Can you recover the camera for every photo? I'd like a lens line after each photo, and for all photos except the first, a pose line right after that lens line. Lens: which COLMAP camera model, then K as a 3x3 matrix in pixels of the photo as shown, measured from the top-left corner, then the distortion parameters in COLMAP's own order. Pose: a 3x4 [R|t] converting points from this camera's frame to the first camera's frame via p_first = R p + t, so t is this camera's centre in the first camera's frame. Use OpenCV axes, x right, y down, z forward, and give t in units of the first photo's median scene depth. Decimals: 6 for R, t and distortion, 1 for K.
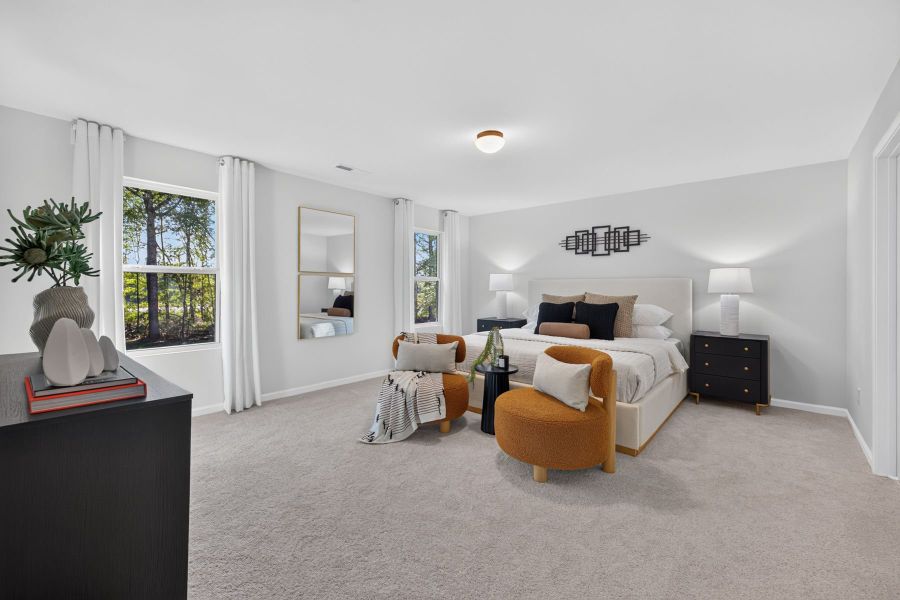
lens RADIAL K [[382.3, 0, 467.6], [0, 382.3, 300.3], [0, 0, 1]] dist [0.001086, 0.000103]
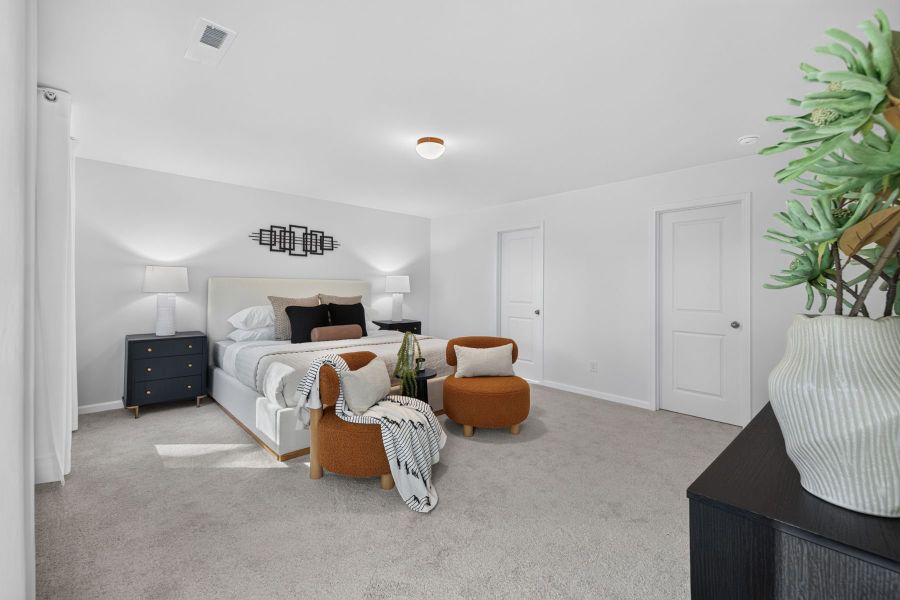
lens RADIAL K [[380.2, 0, 449.8], [0, 380.2, 285.8], [0, 0, 1]] dist [0.014559, -0.000116]
pose [[0.143142, 0.009934, 0.989652, -0.558522], [0.021681, 0.999678, -0.013170, -0.019213], [-0.989465, 0.023342, 0.142881, 0.481683]]
